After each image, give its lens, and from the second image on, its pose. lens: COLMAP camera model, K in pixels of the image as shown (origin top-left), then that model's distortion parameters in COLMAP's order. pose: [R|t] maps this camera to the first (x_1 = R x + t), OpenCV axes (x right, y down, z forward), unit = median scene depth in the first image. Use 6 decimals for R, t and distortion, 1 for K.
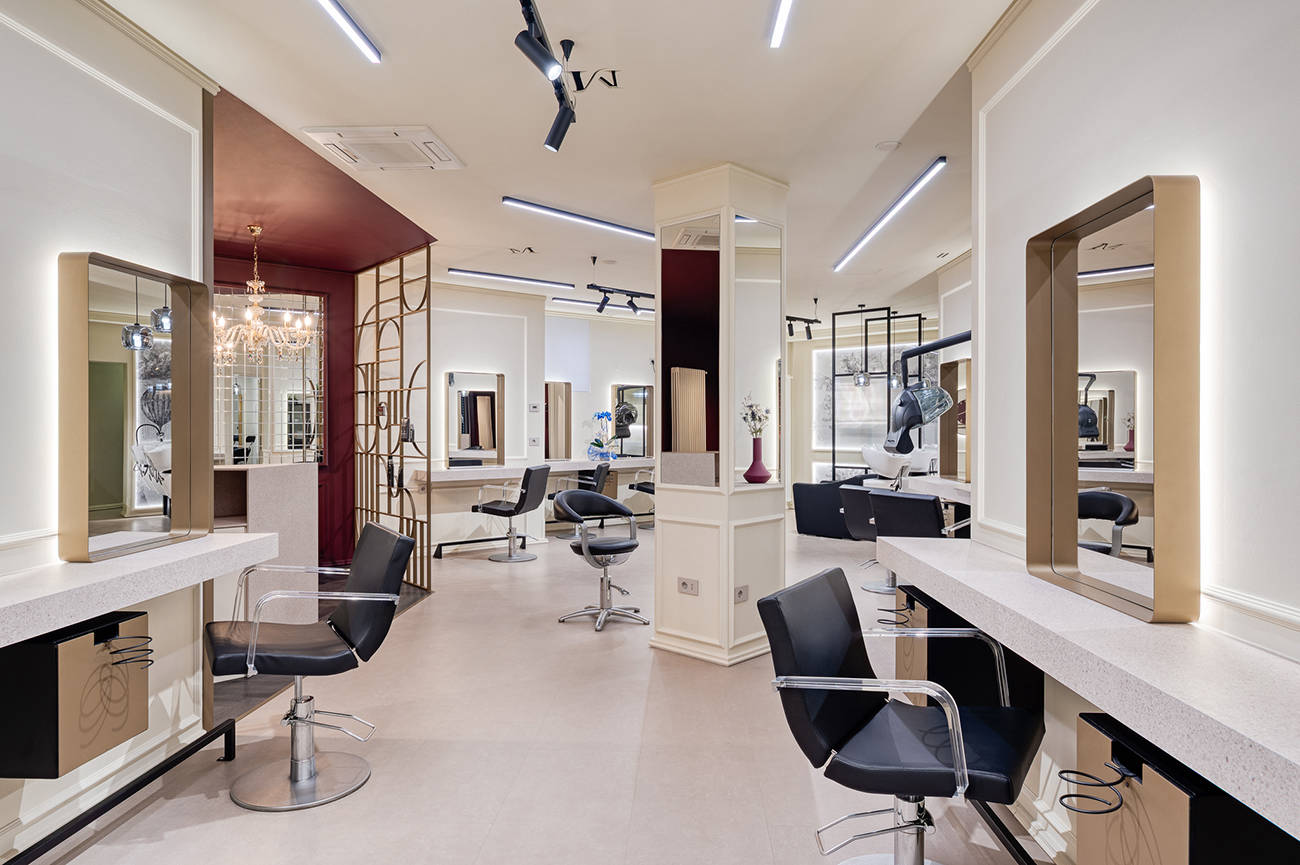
lens RADIAL K [[786.7, 0, 655.9], [0, 786.7, 429.9], [0, 0, 1]] dist [0.001030, 0.000062]
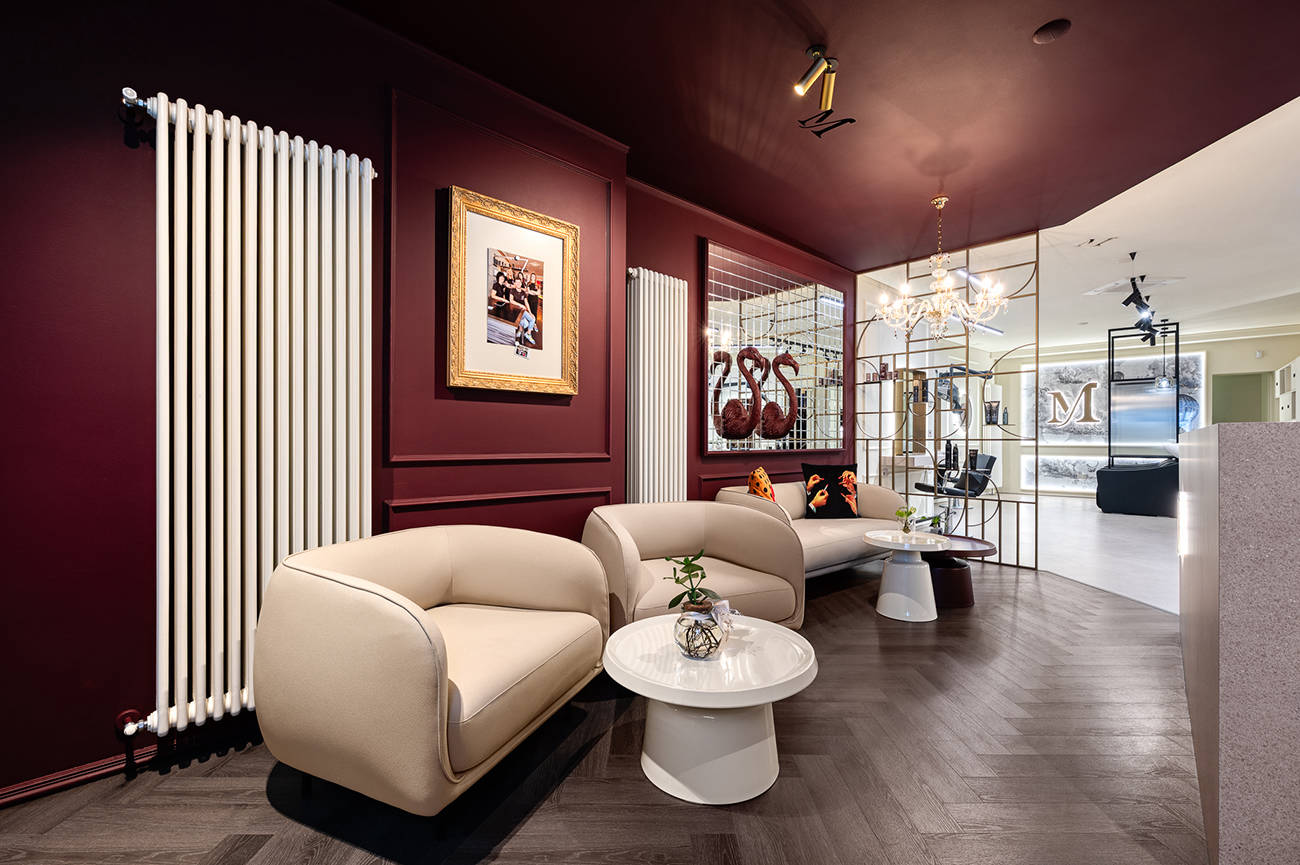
lens RADIAL K [[557.3, 0, 653.1], [0, 557.3, 441.2], [0, 0, 1]] dist [0.001090, 0.000110]
pose [[0.999415, 0.001998, 0.034147, -0.758981], [-0.001927, 0.999996, -0.002112, 0.039678], [-0.034151, 0.002045, 0.999415, 0.253569]]
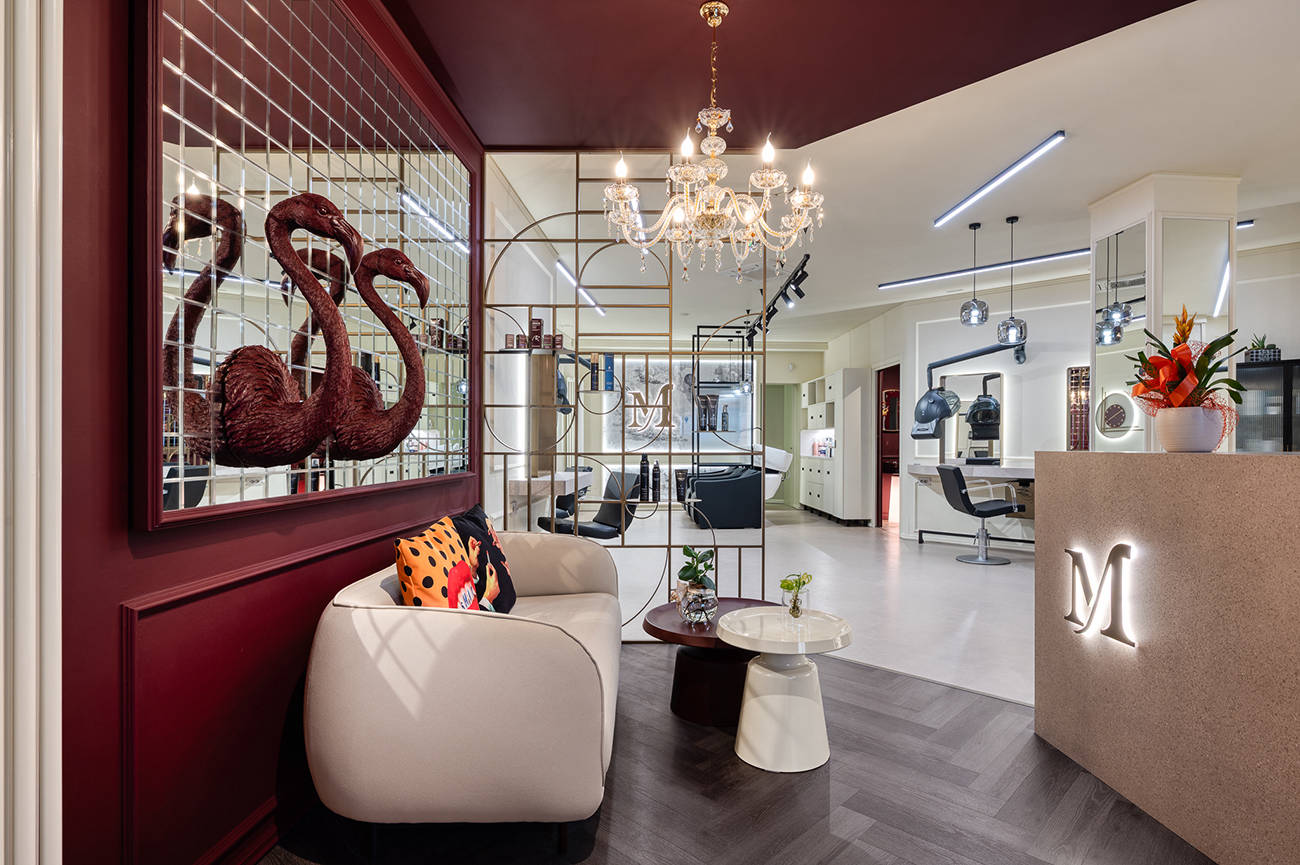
lens RADIAL K [[664.4, 0, 690.0], [0, 664.4, 444.6], [0, 0, 1]] dist [-0.001189, -0.000304]
pose [[0.655021, -0.000028, 0.755611, -0.726801], [0.001415, 0.999998, -0.001189, 0.028086], [-0.755610, 0.001848, 0.655020, 0.606069]]
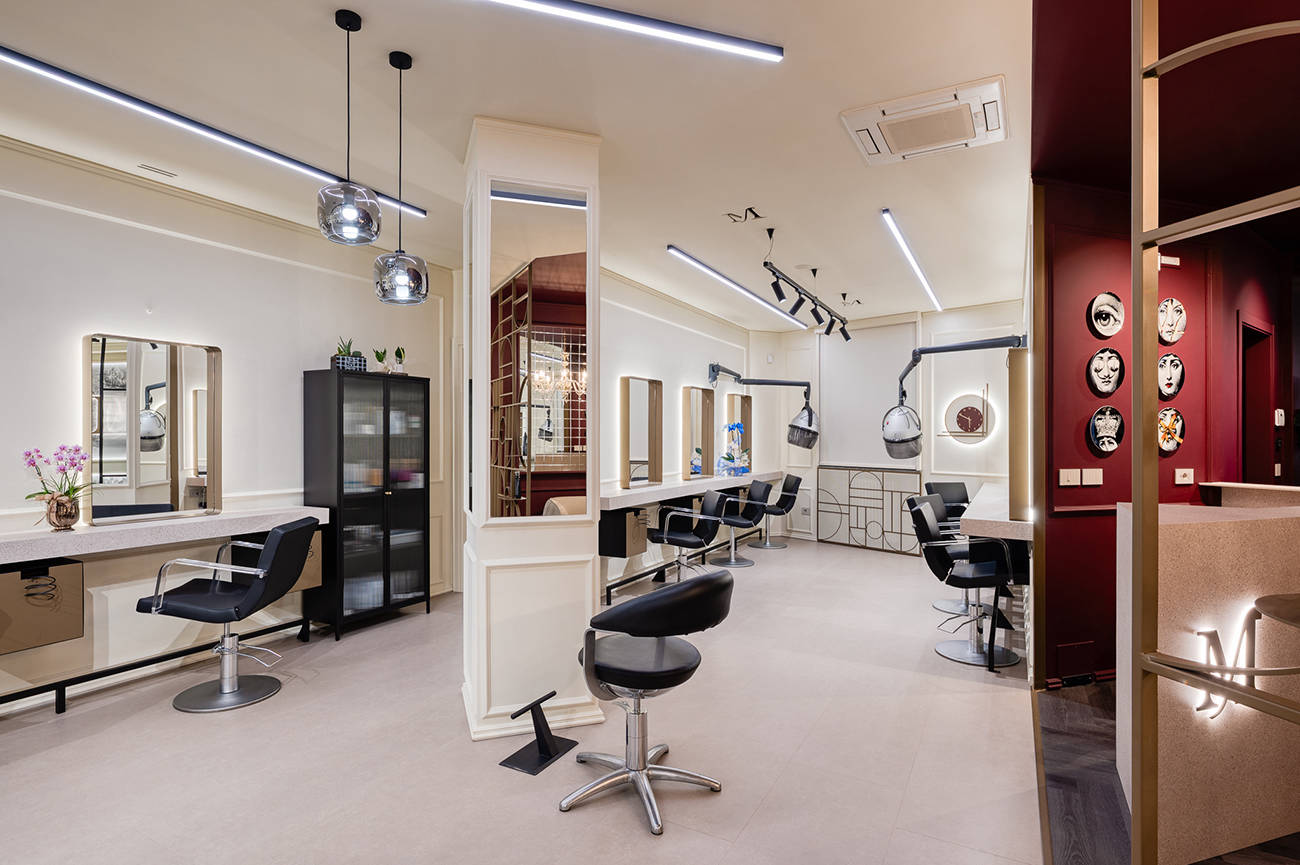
lens RADIAL K [[673.2, 0, 630.1], [0, 673.2, 432.2], [0, 0, 1]] dist [-0.001612, -0.000440]
pose [[-0.889186, -0.003033, 0.457536, -0.233409], [-0.004325, 0.999989, -0.001776, -0.009674], [-0.457526, -0.003558, -0.889189, 1.095394]]
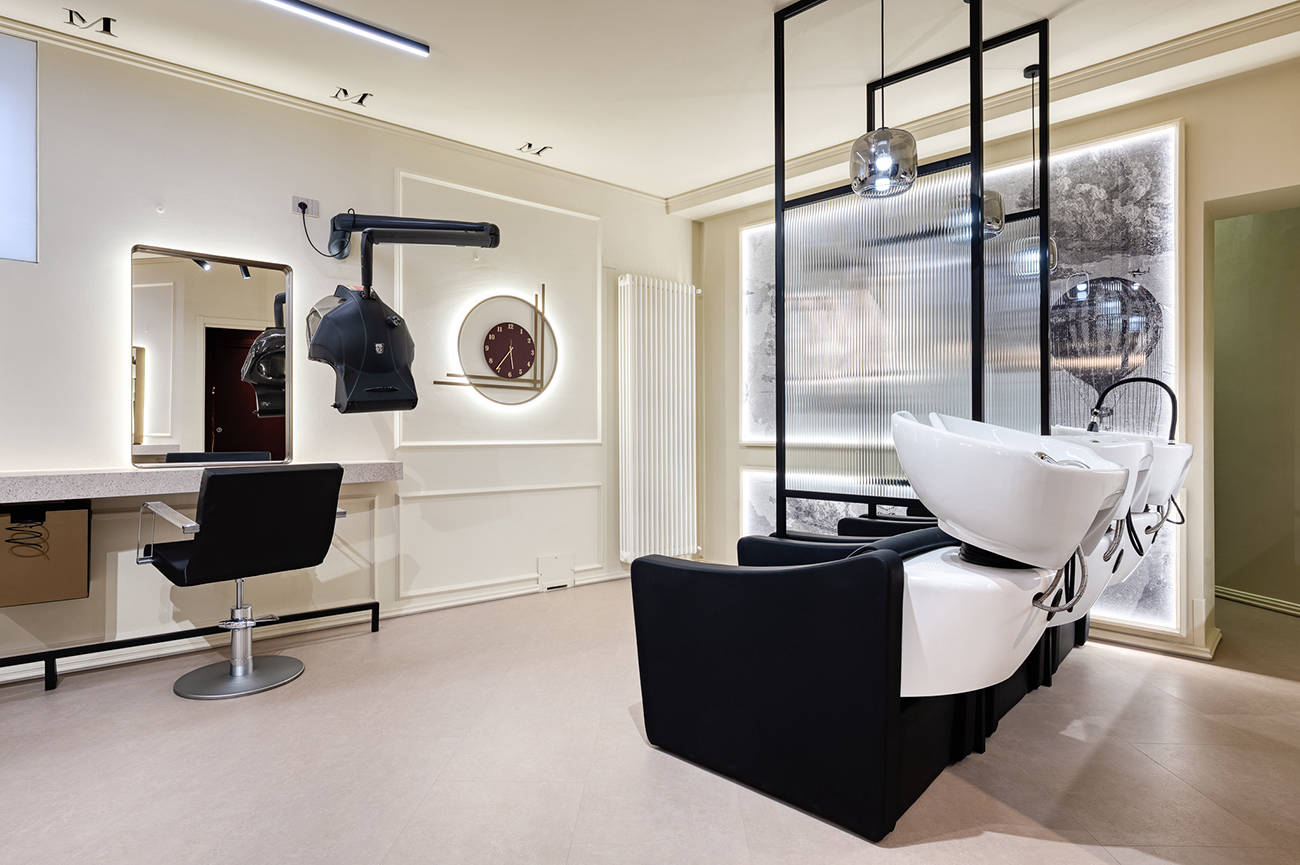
lens RADIAL K [[674.2, 0, 667.4], [0, 674.2, 429.5], [0, 0, 1]] dist [0.000078, -0.000054]
pose [[0.999896, 0.003329, 0.014009, 0.273603], [-0.003324, 0.999994, -0.000398, 0.031925], [-0.014011, 0.000352, 0.999902, 1.103515]]
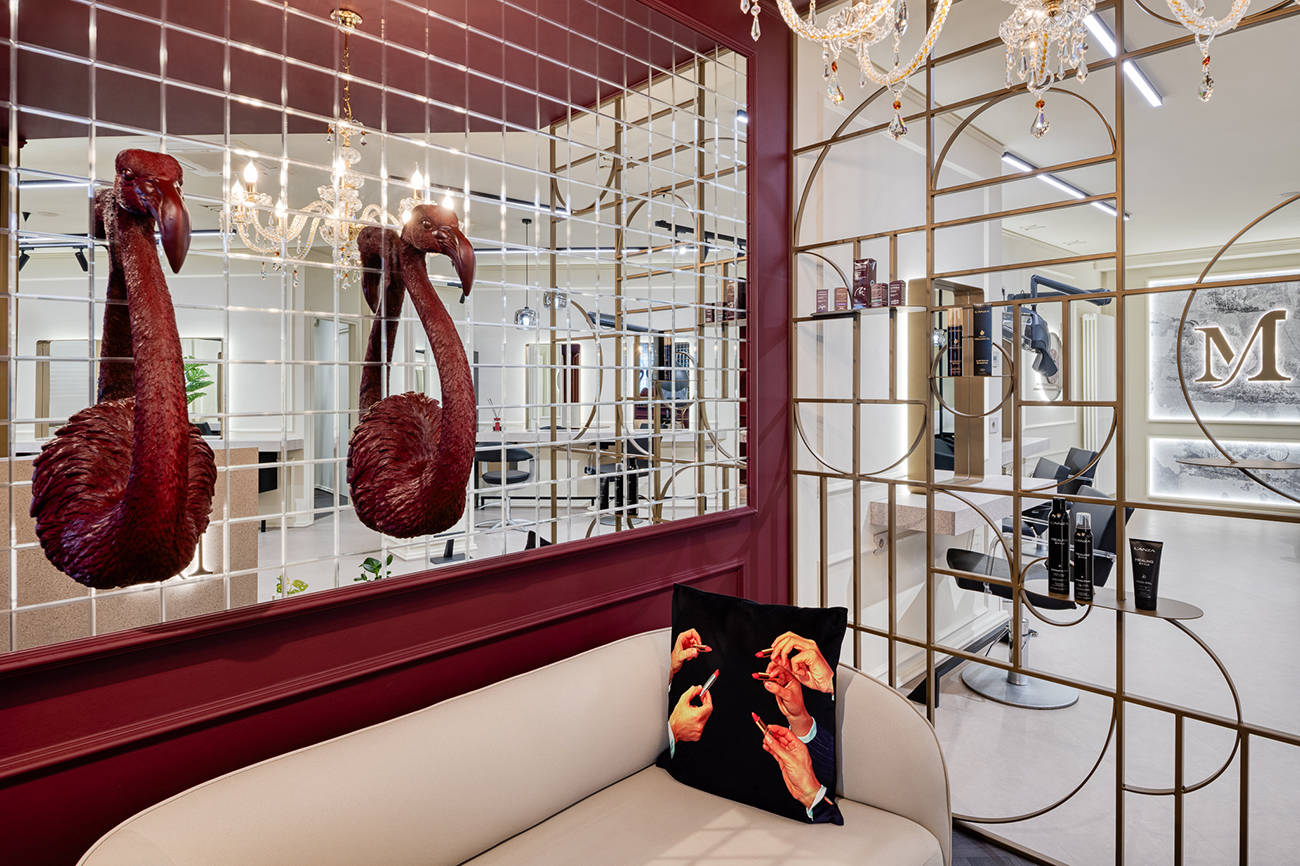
lens RADIAL K [[705.9, 0, 660.5], [0, 705.9, 389.0], [0, 0, 1]] dist [-0.004173, -0.001448]
pose [[0.998284, -0.008180, 0.057983, -0.514291], [0.008194, 0.999966, -0.000002, -0.012710], [-0.057981, 0.000477, 0.998318, 0.713289]]
